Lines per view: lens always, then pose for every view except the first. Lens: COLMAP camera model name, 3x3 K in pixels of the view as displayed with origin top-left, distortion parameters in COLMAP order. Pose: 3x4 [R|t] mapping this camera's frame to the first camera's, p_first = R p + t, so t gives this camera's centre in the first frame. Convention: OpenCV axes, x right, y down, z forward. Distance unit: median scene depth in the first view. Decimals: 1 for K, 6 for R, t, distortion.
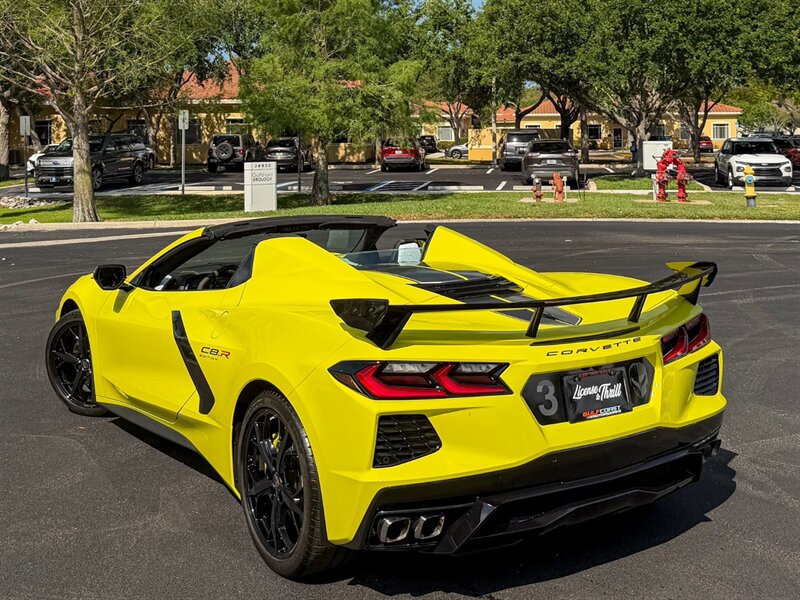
lens RADIAL K [[1013.6, 0, 417.0], [0, 1013.6, 124.6], [0, 0, 1]] dist [0.214937, -0.515838]
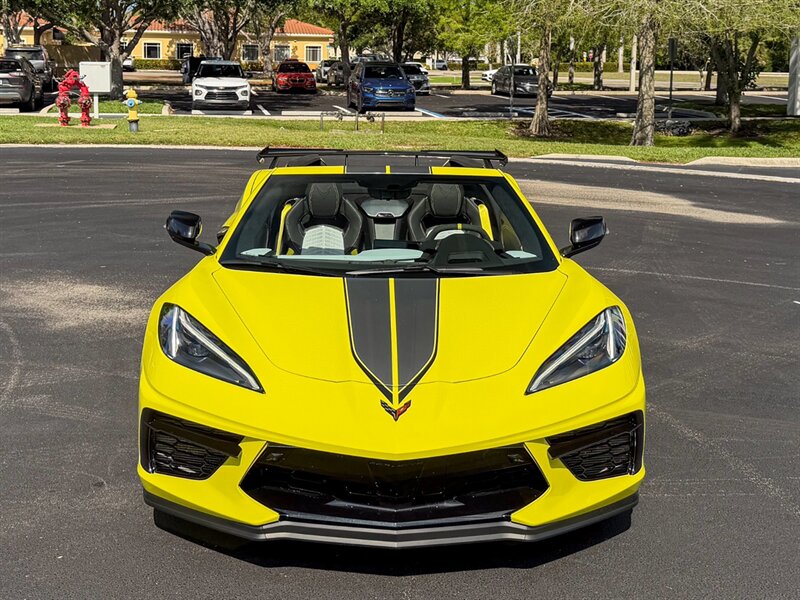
lens RADIAL K [[1067.9, 0, 394.7], [0, 1067.9, 164.8], [0, 0, 1]] dist [0.124537, -0.024220]
pose [[0.952389, -0.009046, 0.304752, 0.183564], [-0.025362, 0.993745, 0.108757, -0.004543], [-0.303830, -0.111308, 0.946202, -0.038031]]
